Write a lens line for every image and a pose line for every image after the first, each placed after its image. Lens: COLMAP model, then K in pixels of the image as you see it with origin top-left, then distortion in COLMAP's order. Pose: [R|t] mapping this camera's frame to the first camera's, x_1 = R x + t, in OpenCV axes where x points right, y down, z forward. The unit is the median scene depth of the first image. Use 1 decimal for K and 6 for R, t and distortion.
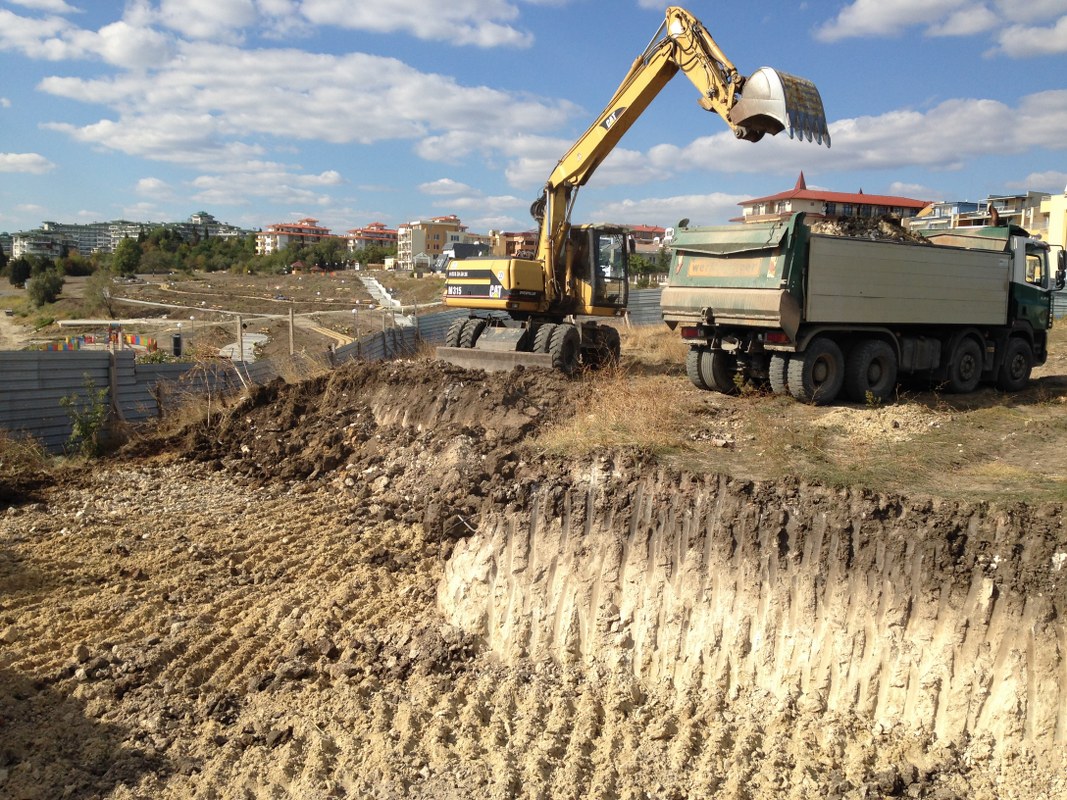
lens RADIAL K [[988.4, 0, 544.0], [0, 988.4, 398.9], [0, 0, 1]] dist [0.040848, 0.000000]
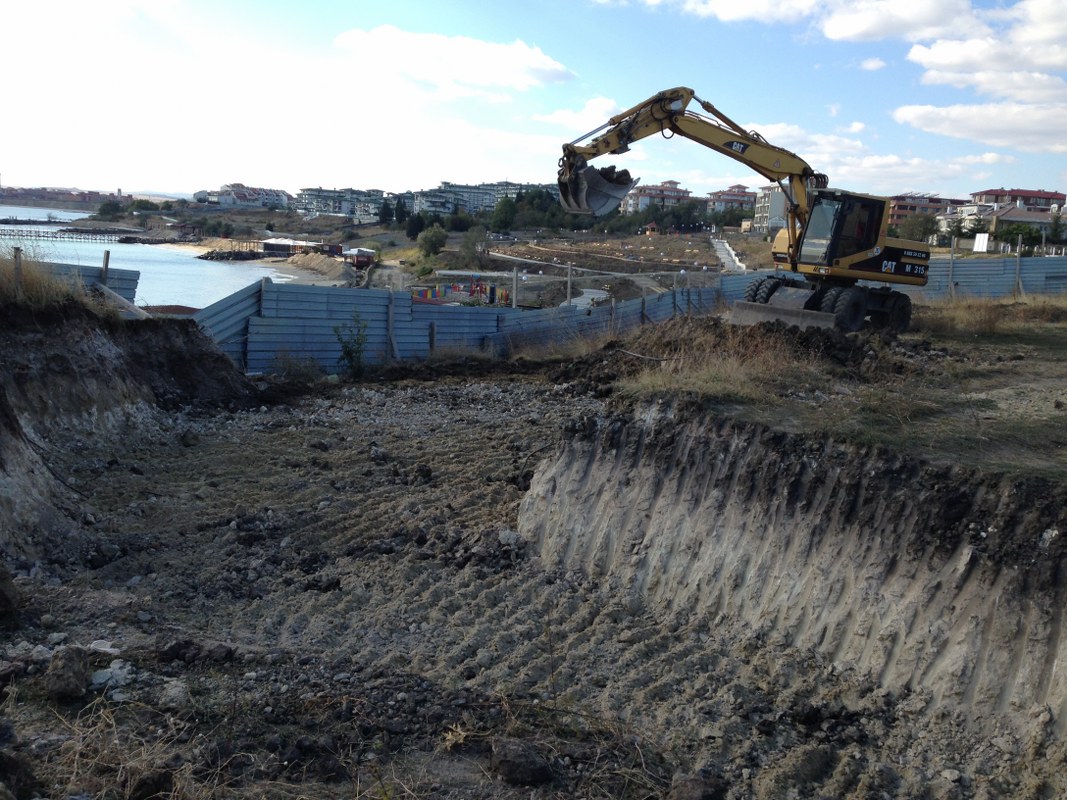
lens RADIAL K [[988.4, 0, 530.9], [0, 988.4, 392.2], [0, 0, 1]] dist [0.040848, 0.000000]
pose [[0.930785, 0.085534, -0.355420, 0.324078], [-0.074702, 0.996230, 0.044116, 0.014311], [0.357853, -0.014512, 0.933665, -0.070212]]
